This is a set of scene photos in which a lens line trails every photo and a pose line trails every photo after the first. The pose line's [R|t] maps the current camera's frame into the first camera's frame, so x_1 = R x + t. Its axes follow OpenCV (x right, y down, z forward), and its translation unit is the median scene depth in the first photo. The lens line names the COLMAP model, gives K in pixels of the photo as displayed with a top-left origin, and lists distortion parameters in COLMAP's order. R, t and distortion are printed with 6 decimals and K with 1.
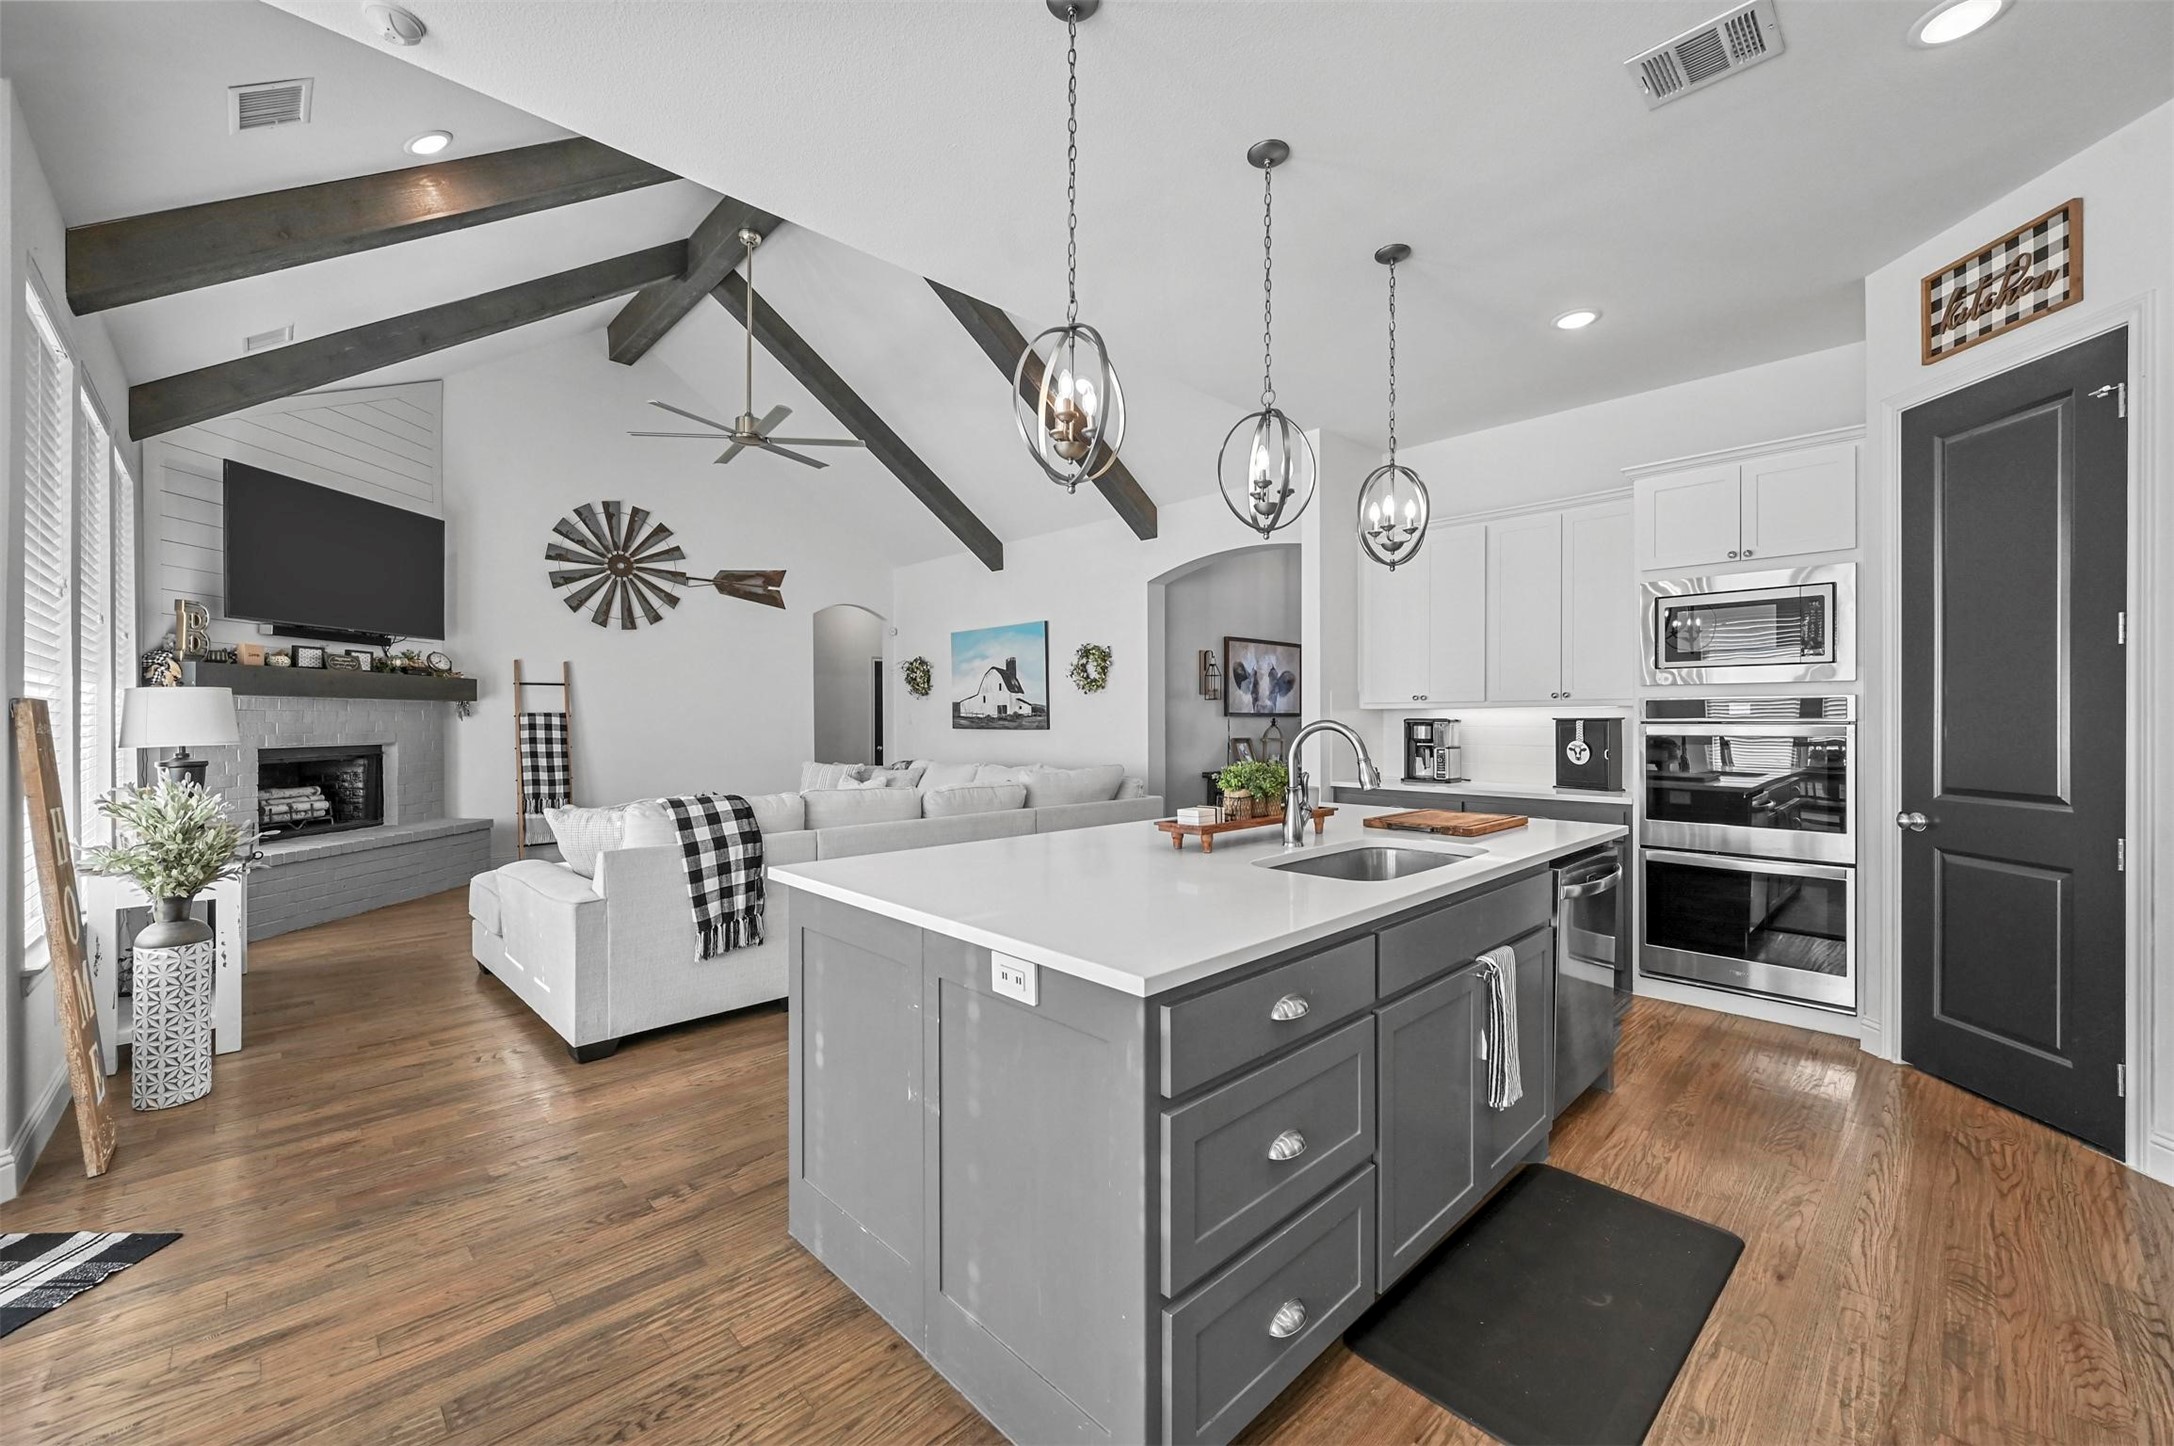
lens RADIAL K [[847.7, 0, 1094.8], [0, 847.7, 726.8], [0, 0, 1]] dist [-0.006318, 0.000620]
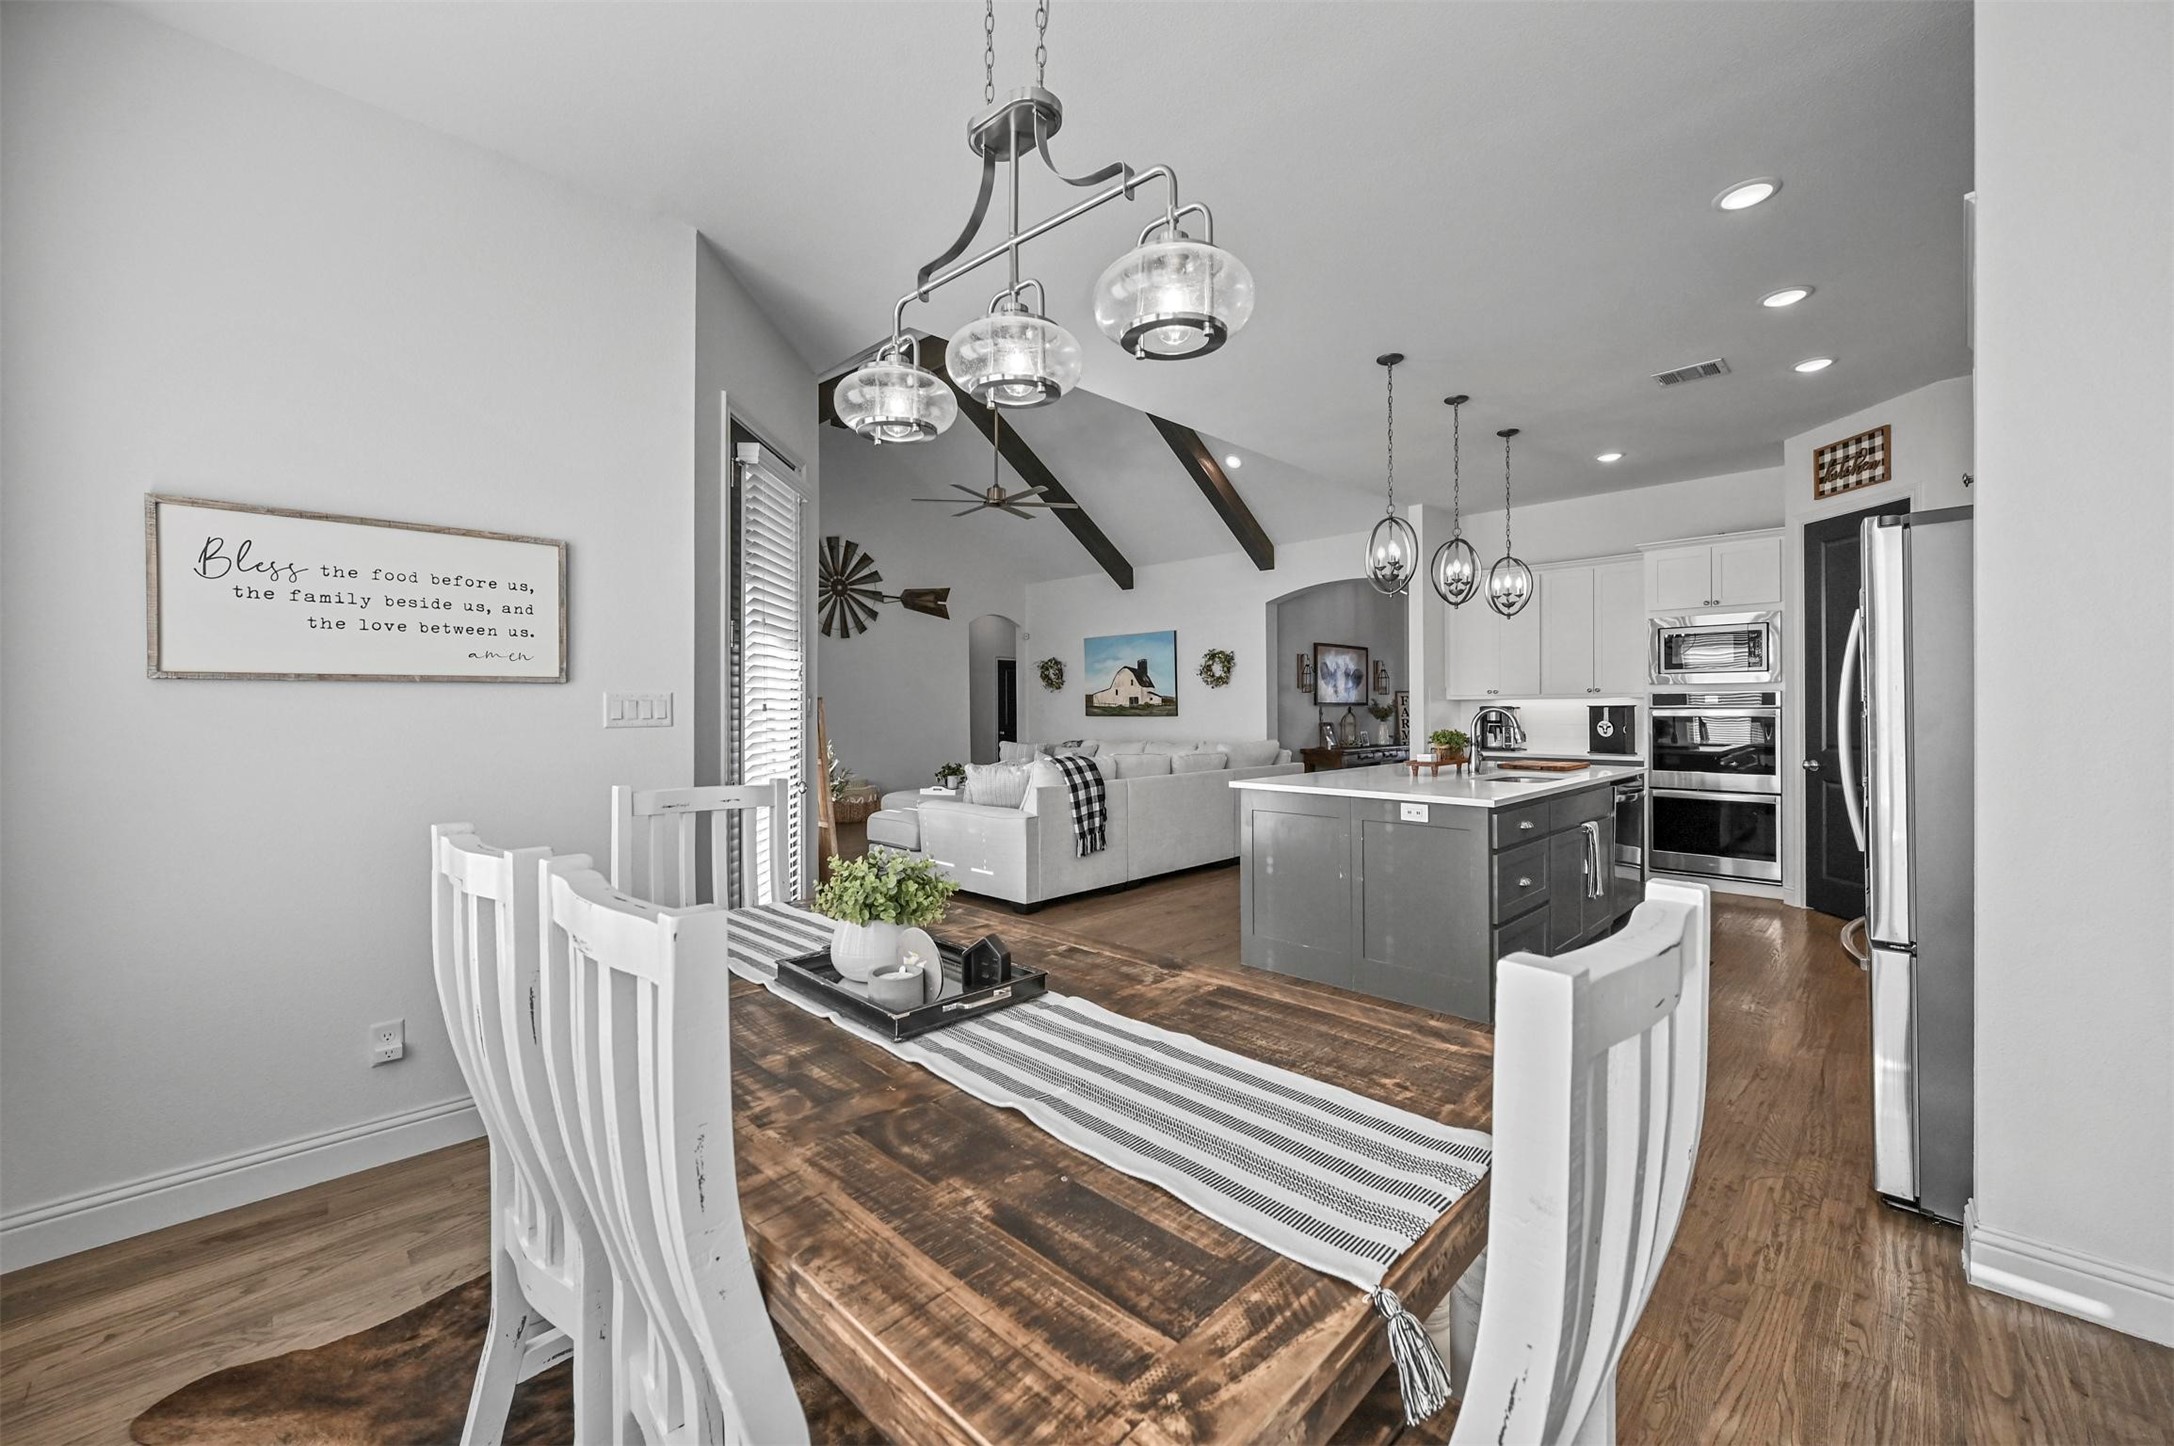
lens RADIAL K [[847.7, 0, 1094.4], [0, 847.7, 713.8], [0, 0, 1]] dist [-0.006318, 0.000620]
pose [[0.999854, -0.003415, 0.016750, -0.311544], [0.003474, 0.999988, -0.003462, 0.005487], [-0.016738, 0.003519, 0.999854, -0.418866]]
